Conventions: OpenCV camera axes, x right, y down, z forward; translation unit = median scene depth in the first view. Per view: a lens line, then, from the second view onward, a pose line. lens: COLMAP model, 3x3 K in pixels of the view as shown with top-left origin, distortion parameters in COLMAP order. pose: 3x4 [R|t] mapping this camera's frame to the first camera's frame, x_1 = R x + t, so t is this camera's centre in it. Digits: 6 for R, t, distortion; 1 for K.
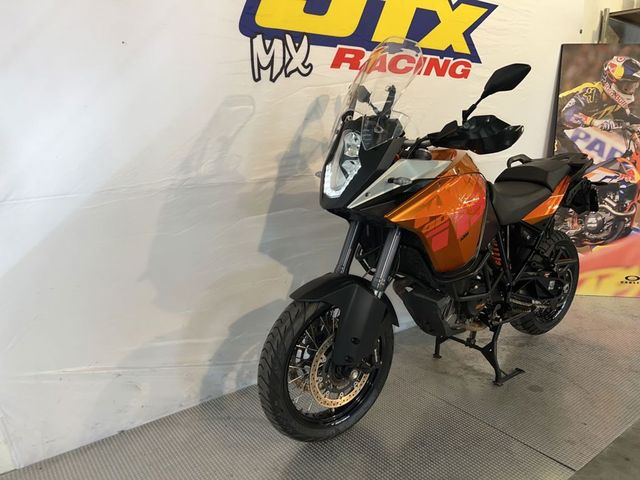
lens RADIAL K [[483.9, 0, 318.0], [0, 483.9, 245.7], [0, 0, 1]] dist [0.026189, -0.027505]
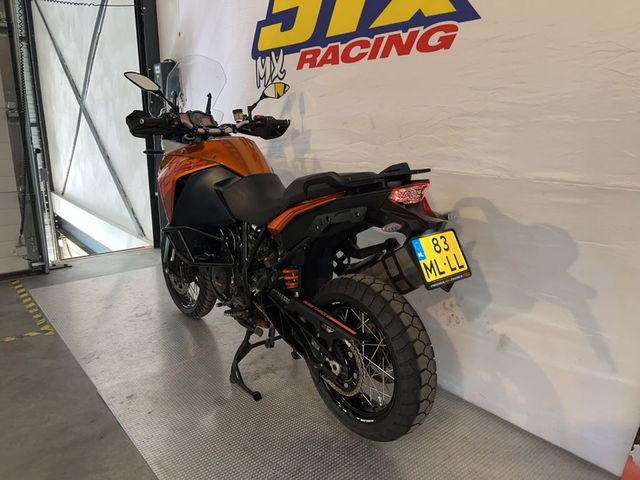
lens RADIAL K [[483.9, 0, 320.0], [0, 483.9, 236.5], [0, 0, 1]] dist [0.026189, -0.027505]
pose [[0.037459, 0.235418, -0.971172, 1.336067], [-0.241848, 0.945099, 0.219769, -0.262460], [0.969591, 0.226644, 0.092338, 1.071798]]
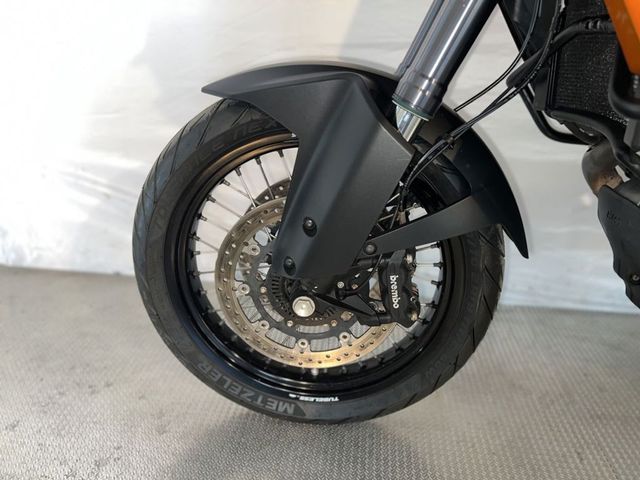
lens RADIAL K [[484.3, 0, 321.7], [0, 484.3, 243.7], [0, 0, 1]] dist [0.034923, 0.003065]
pose [[0.725348, 0.286250, -0.626044, 0.266788], [-0.197248, 0.957734, 0.209375, 0.101658], [0.659518, -0.028384, 0.751153, 0.571031]]
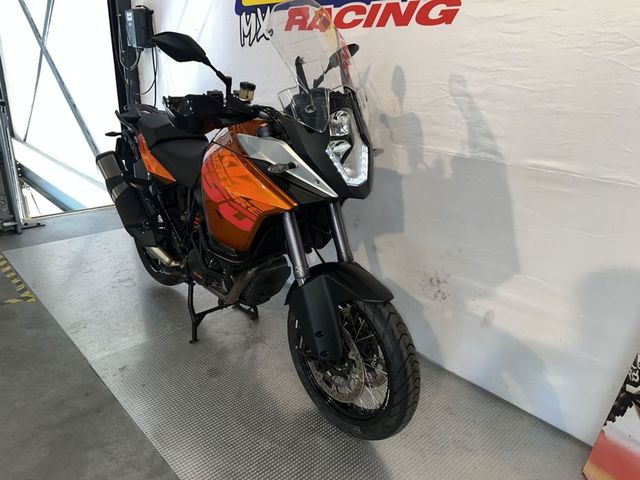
lens RADIAL K [[483.9, 0, 316.5], [0, 483.9, 239.2], [0, 0, 1]] dist [0.026189, -0.027505]
pose [[0.089560, 0.348484, -0.933026, 1.316103], [-0.270223, 0.910155, 0.314003, -0.308225], [0.958623, 0.224003, 0.175682, 1.011551]]
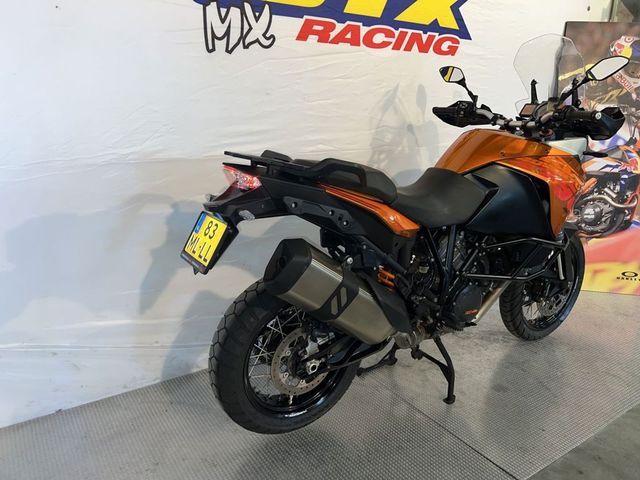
lens RADIAL K [[483.9, 0, 318.5], [0, 483.9, 237.1], [0, 0, 1]] dist [0.026189, -0.027505]
pose [[0.998190, 0.041666, -0.043371, 0.130397], [-0.040359, 0.998718, 0.030566, -0.015428], [0.044589, -0.028761, 0.998591, 0.051056]]
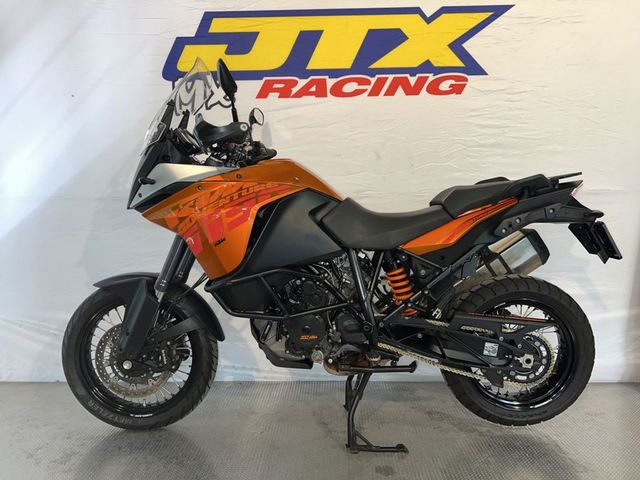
lens RADIAL K [[483.9, 0, 325.2], [0, 483.9, 237.1], [0, 0, 1]] dist [0.026189, -0.027505]
pose [[0.781512, 0.042627, -0.622432, 0.861835], [-0.142598, 0.983459, -0.111691, 0.038859], [0.607375, 0.176046, 0.774664, 0.317738]]
